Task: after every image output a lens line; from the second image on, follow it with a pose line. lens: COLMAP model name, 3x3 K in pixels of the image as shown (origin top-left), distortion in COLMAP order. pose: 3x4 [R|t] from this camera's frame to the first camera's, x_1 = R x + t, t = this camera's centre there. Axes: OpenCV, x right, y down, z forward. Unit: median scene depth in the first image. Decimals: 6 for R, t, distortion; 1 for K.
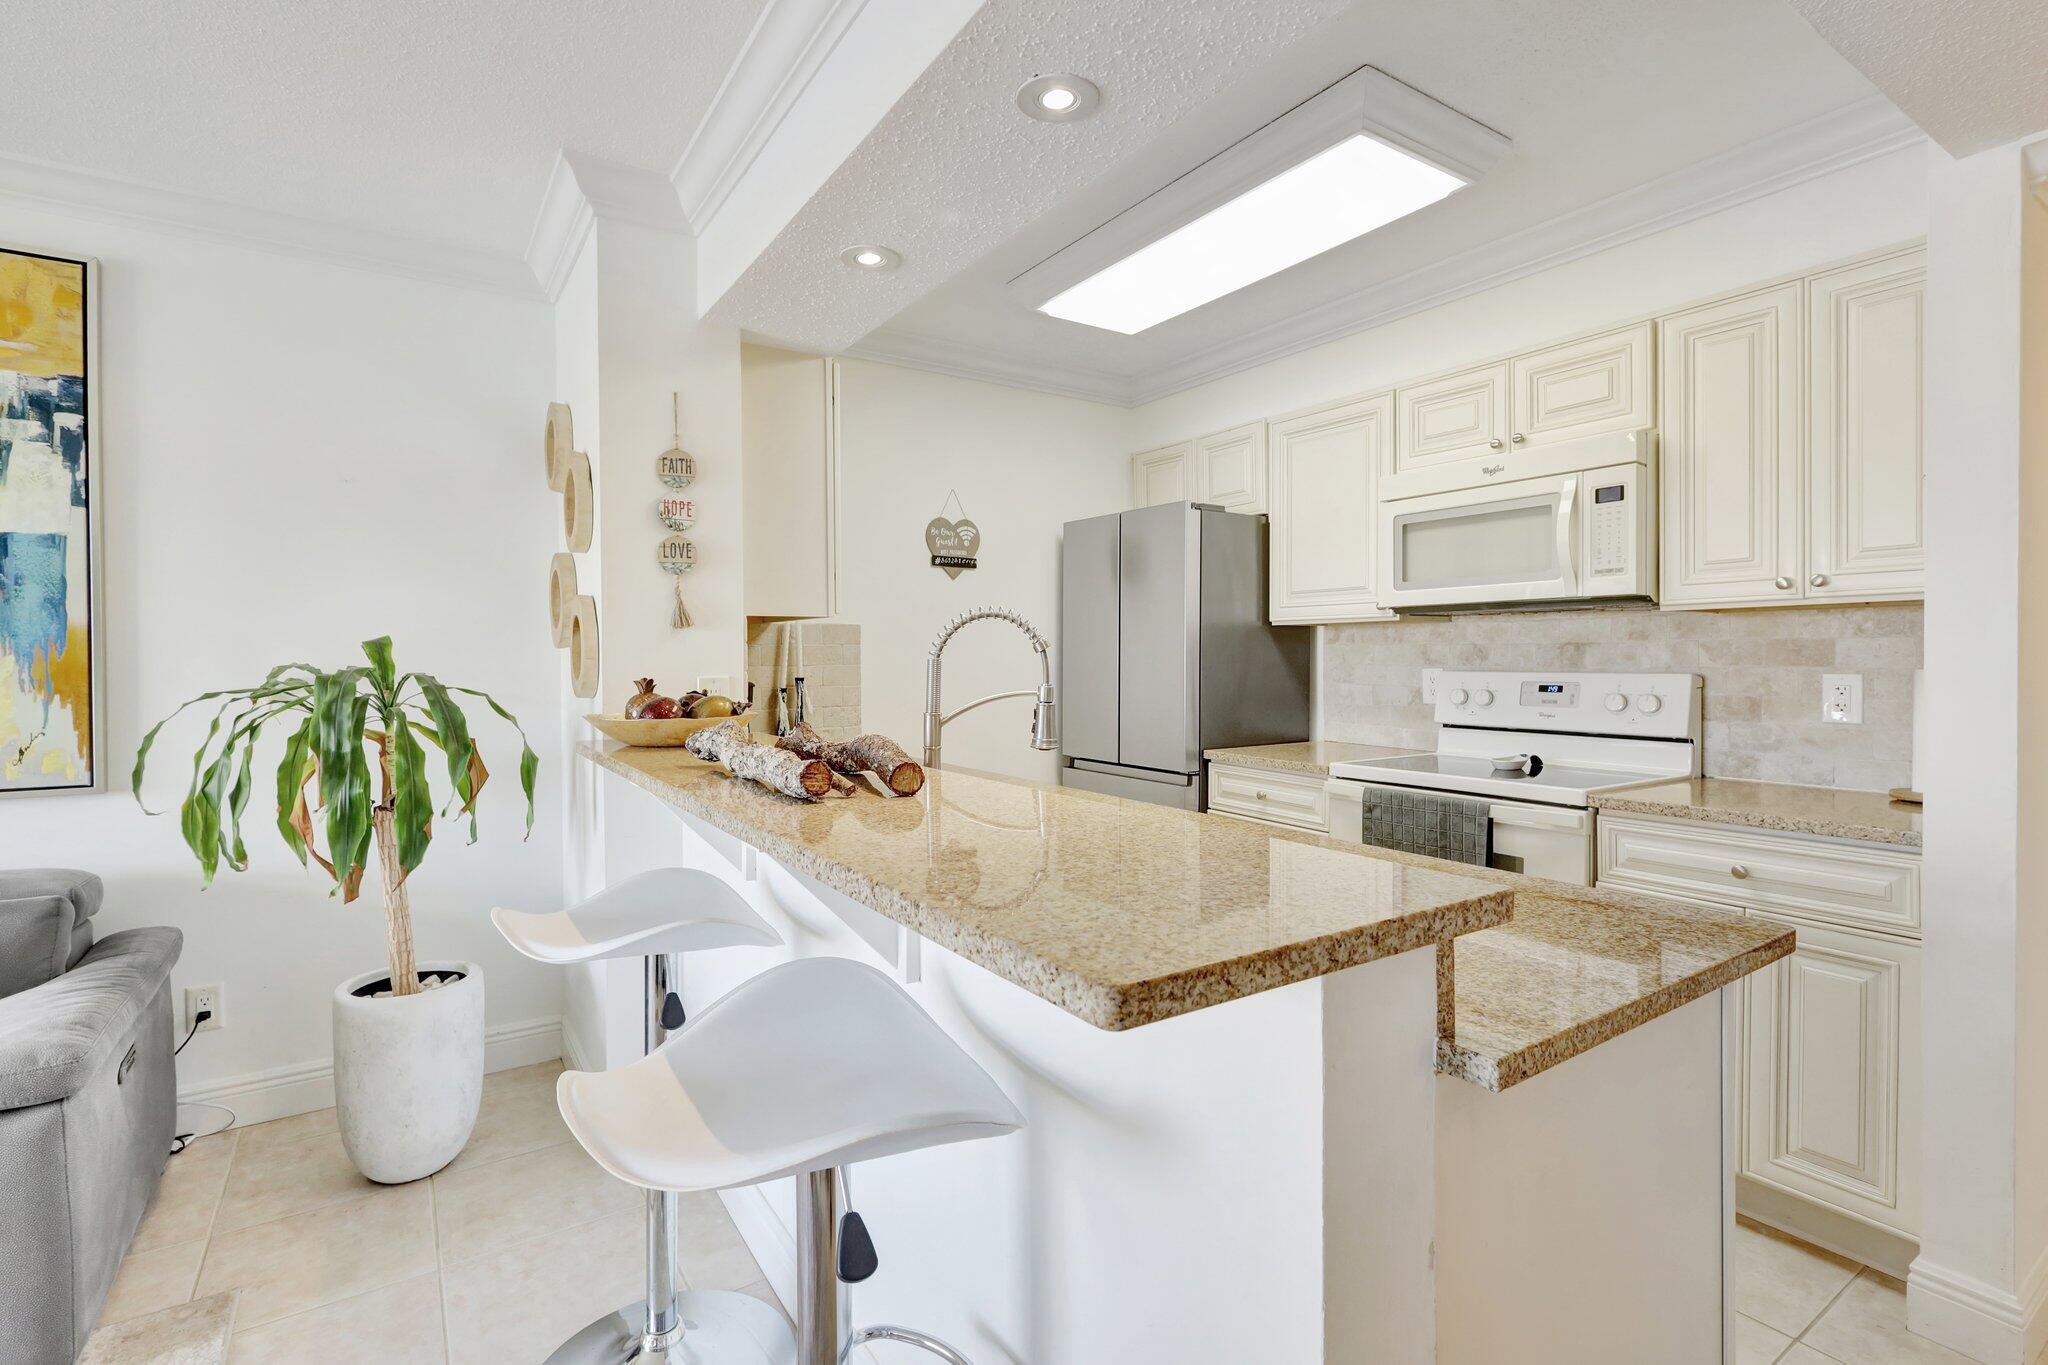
lens RADIAL K [[944.3, 0, 1026.0], [0, 944.3, 670.4], [0, 0, 1]] dist [-0.001389, 0.000281]
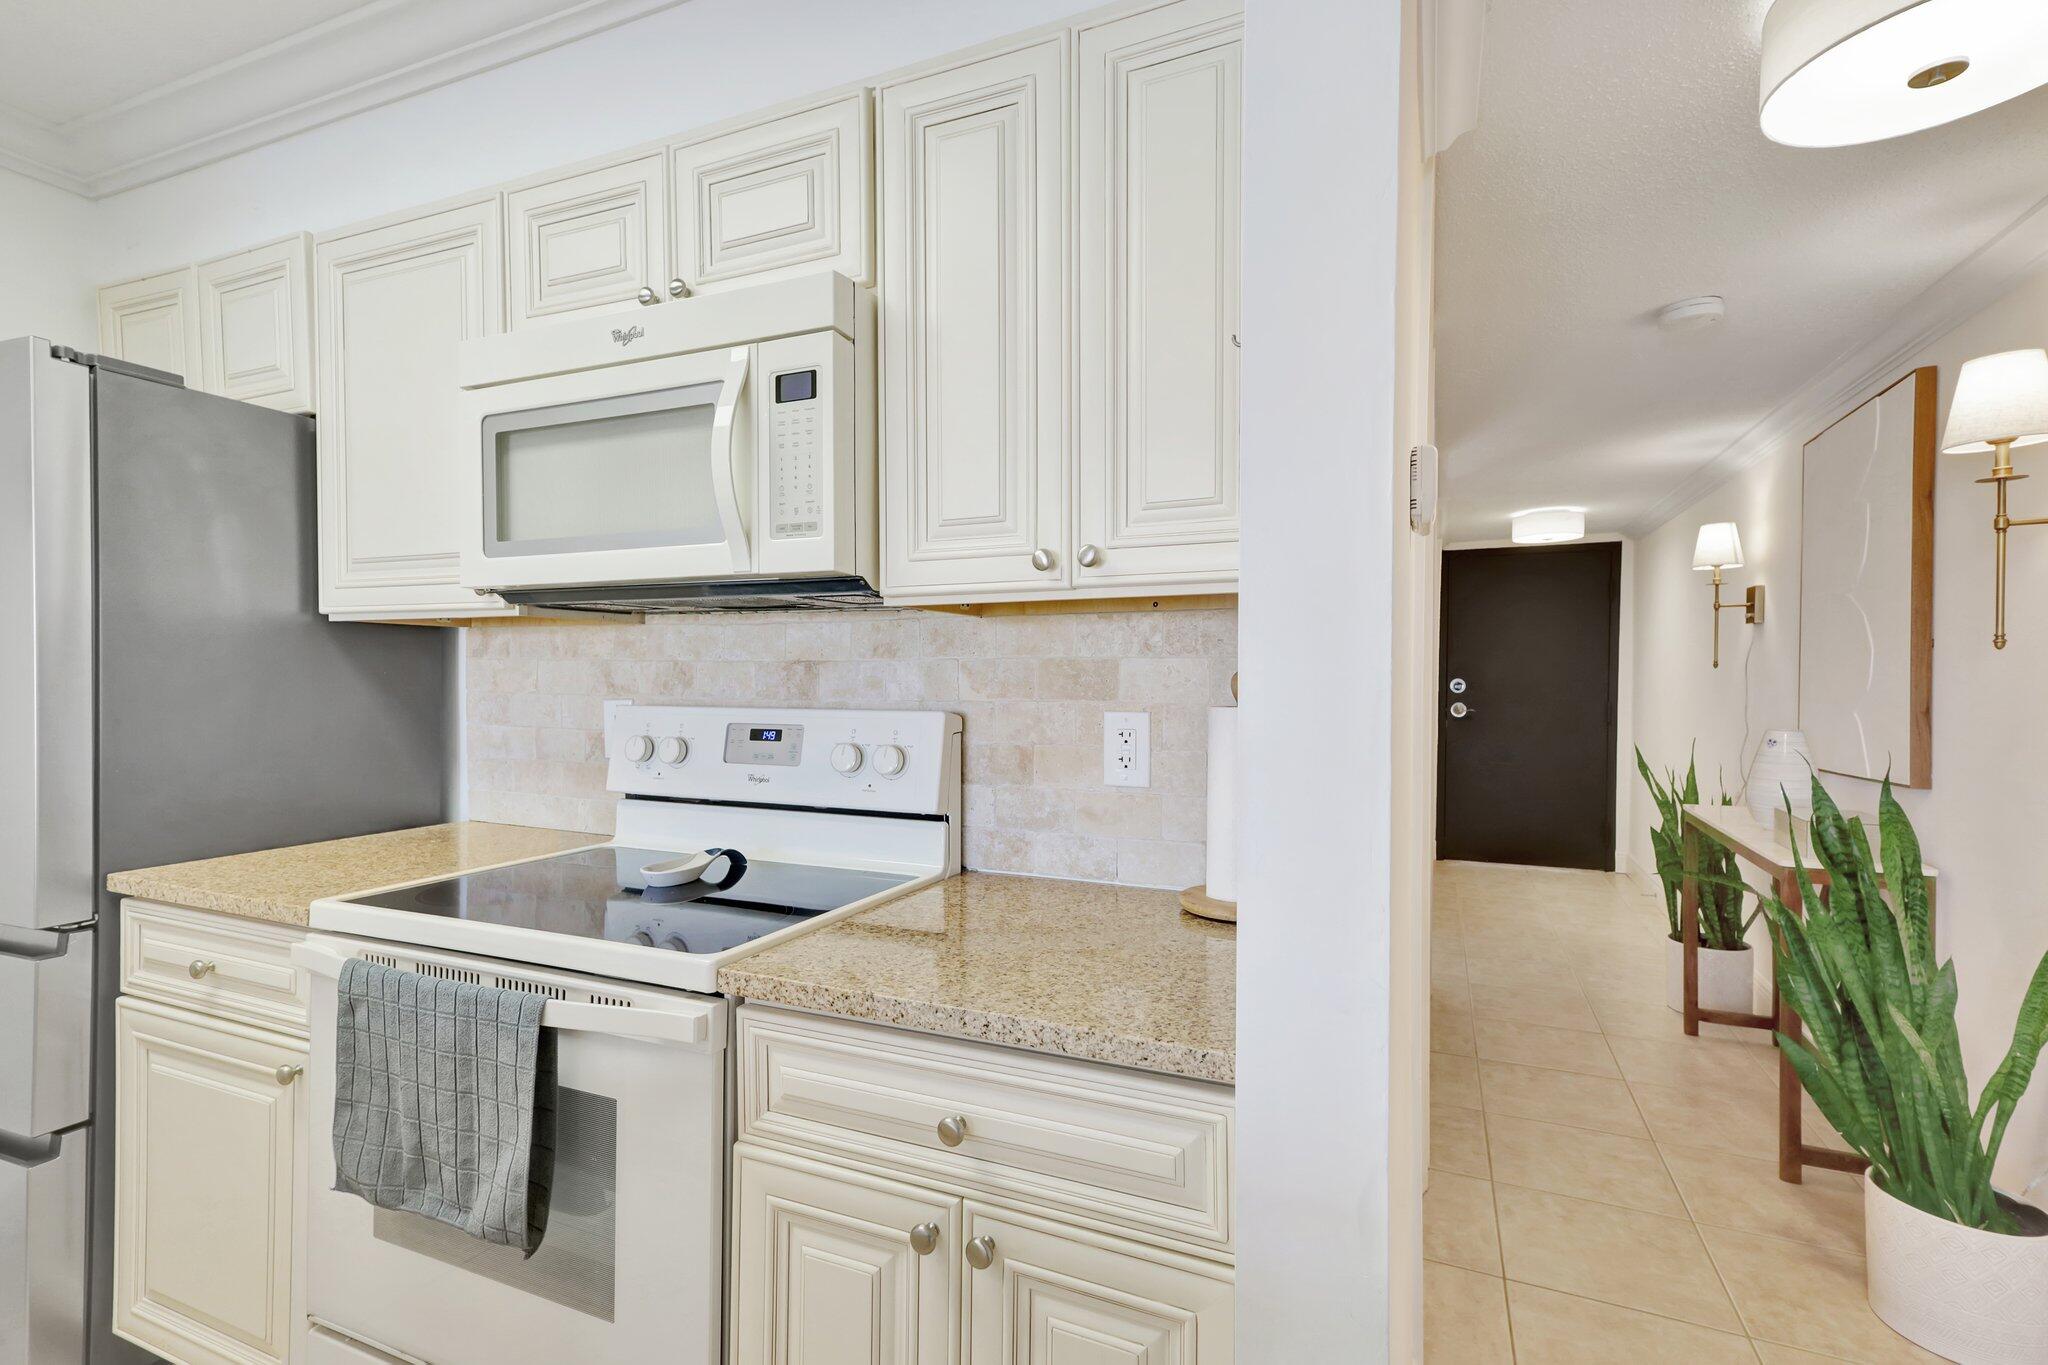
lens RADIAL K [[947.1, 0, 1019.2], [0, 947.1, 694.1], [0, 0, 1]] dist [0.021872, 0.001418]
pose [[0.839838, -0.001699, 0.542834, 0.403304], [0.000454, 0.999997, 0.002427, -0.009556], [-0.542837, -0.001792, 0.839836, 0.441348]]
